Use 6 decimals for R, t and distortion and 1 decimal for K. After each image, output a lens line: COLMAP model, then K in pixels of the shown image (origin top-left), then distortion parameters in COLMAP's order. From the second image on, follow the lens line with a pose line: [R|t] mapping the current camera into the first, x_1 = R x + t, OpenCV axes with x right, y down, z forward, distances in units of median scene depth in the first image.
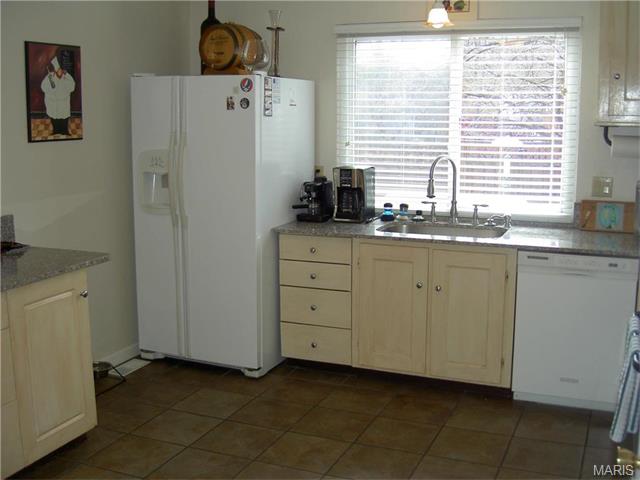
lens RADIAL K [[731.1, 0, 322.6], [0, 731.1, 237.7], [0, 0, 1]] dist [-0.141275, 0.000000]
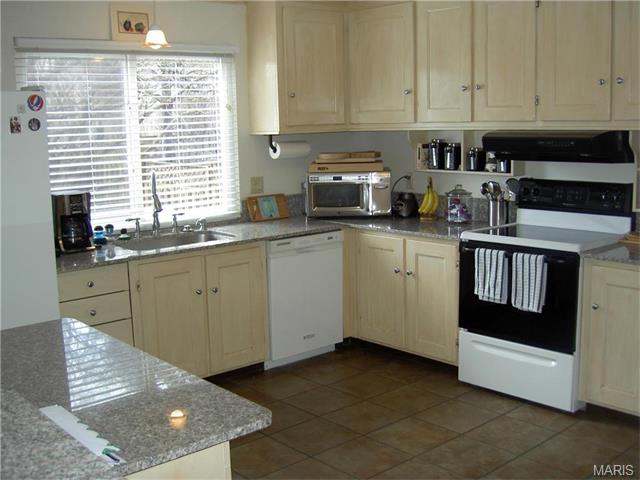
lens RADIAL K [[731.1, 0, 322.4], [0, 731.1, 240.6], [0, 0, 1]] dist [-0.141275, 0.000000]
pose [[0.451152, -0.153248, 0.879191, -0.669128], [0.174894, 0.981226, 0.081288, -0.059071], [-0.875142, 0.117092, 0.469485, 0.322101]]
